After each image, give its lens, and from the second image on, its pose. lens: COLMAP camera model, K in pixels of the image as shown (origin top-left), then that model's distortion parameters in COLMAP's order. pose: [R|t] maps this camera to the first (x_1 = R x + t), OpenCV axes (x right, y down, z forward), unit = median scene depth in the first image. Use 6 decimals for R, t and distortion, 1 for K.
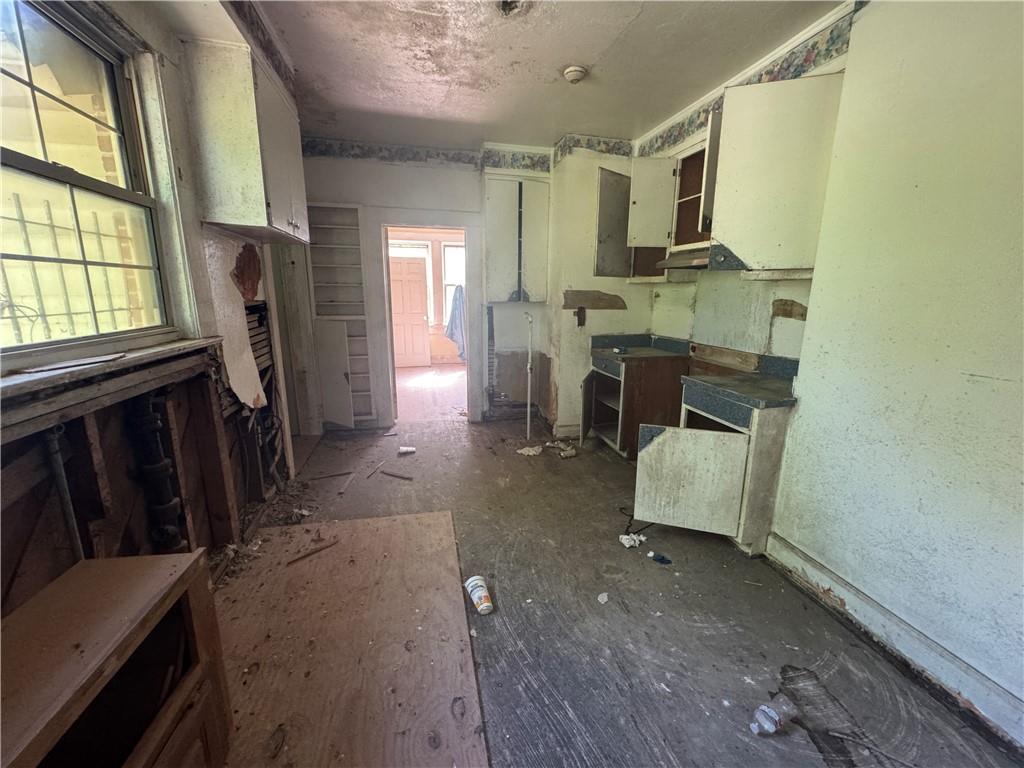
lens RADIAL K [[409.4, 0, 512.0], [0, 409.4, 384.0], [0, 0, 1]] dist [-0.001924, 0.000205]
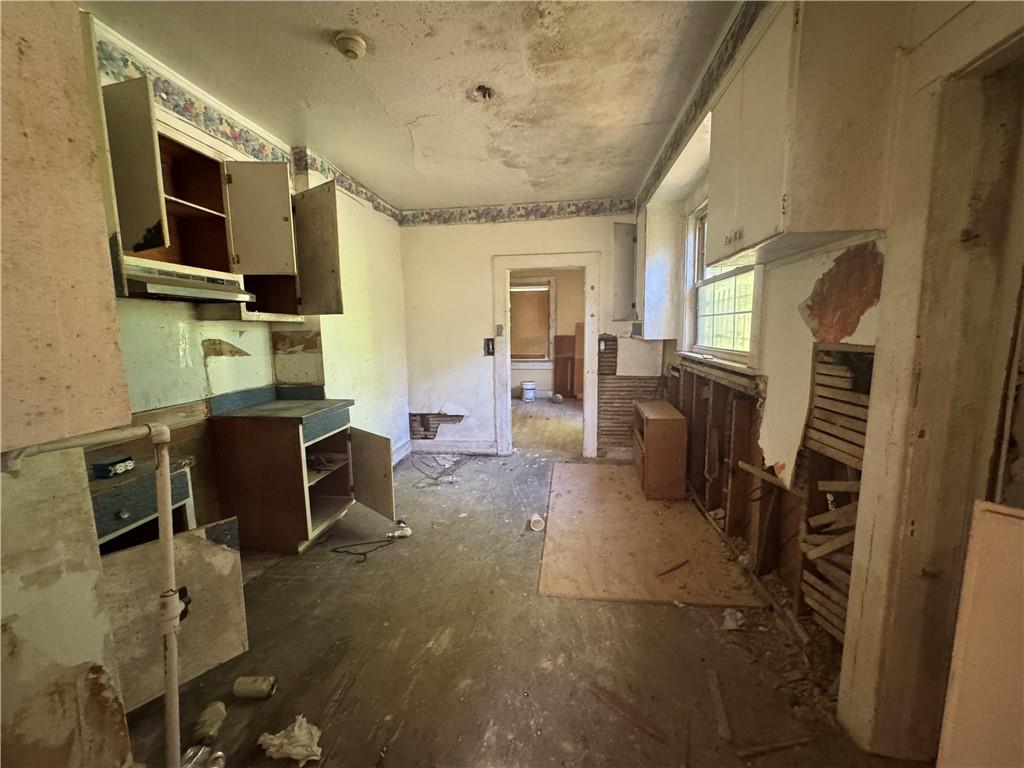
lens RADIAL K [[409.4, 0, 512.0], [0, 409.4, 384.0], [0, 0, 1]] dist [-0.001924, 0.000205]
pose [[-0.935361, -0.042281, 0.351159, -0.405277], [0.085092, 0.936770, 0.339444, -0.399350], [-0.343307, 0.347383, -0.872620, 1.738236]]
